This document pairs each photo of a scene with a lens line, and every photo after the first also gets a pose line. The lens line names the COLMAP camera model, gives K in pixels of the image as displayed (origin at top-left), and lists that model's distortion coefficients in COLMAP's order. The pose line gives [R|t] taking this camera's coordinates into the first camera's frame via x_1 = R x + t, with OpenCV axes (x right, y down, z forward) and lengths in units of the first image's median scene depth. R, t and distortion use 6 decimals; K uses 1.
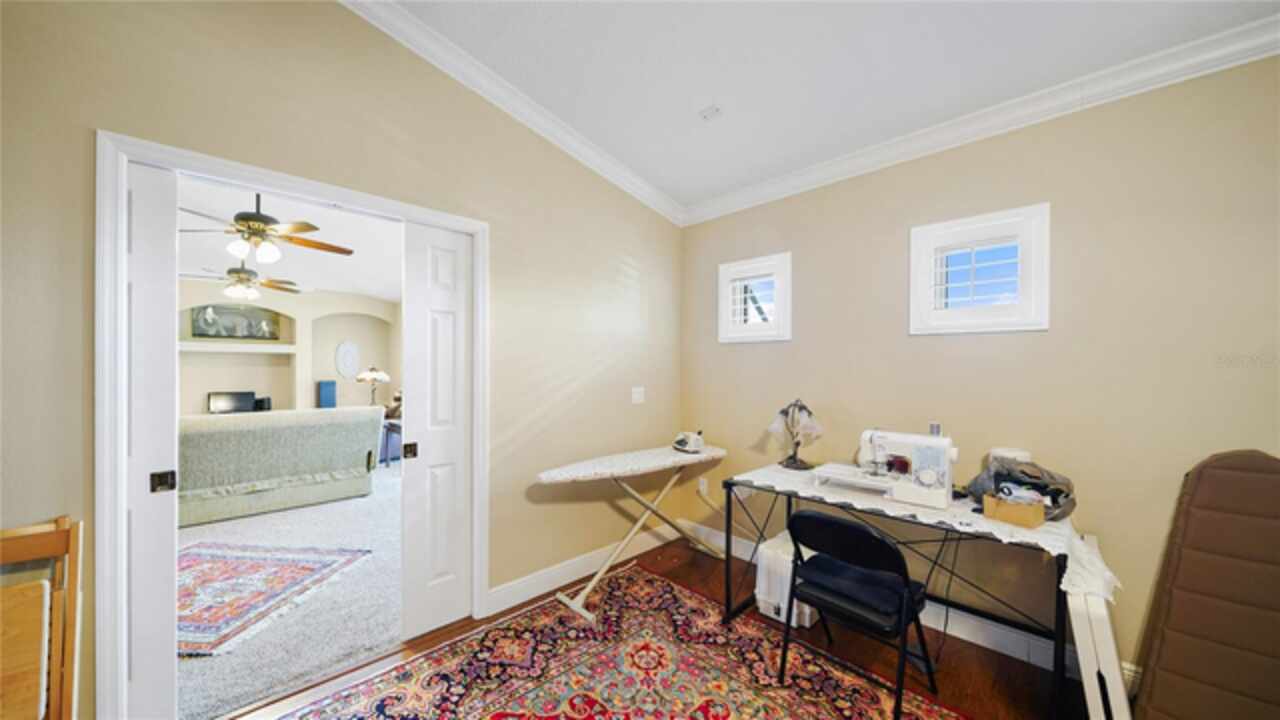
lens RADIAL K [[452.4, 0, 642.4], [0, 452.4, 362.2], [0, 0, 1]] dist [-0.002383, -0.000192]
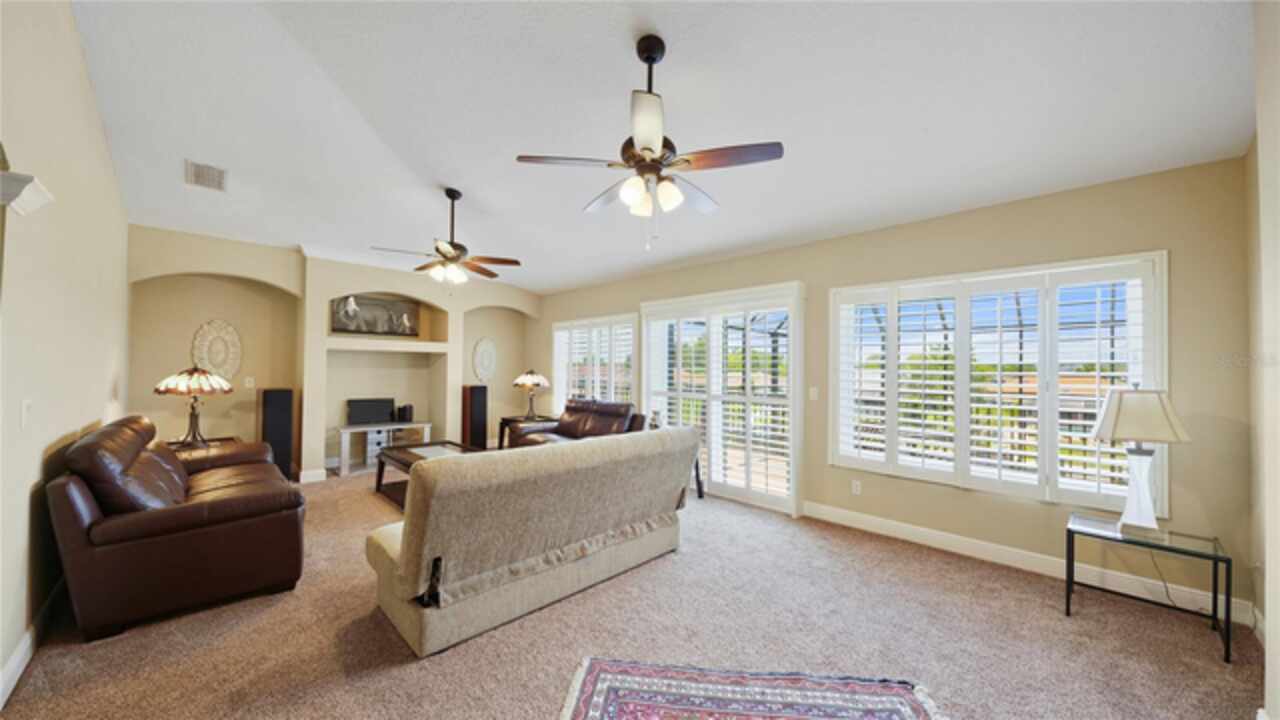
lens RADIAL K [[452.4, 0, 642.5], [0, 452.4, 362.0], [0, 0, 1]] dist [-0.002383, -0.000192]
pose [[0.999944, 0.003218, -0.010129, -0.407094], [-0.003268, 0.999983, -0.004906, 0.000276], [0.010113, 0.004939, 0.999937, 0.172535]]
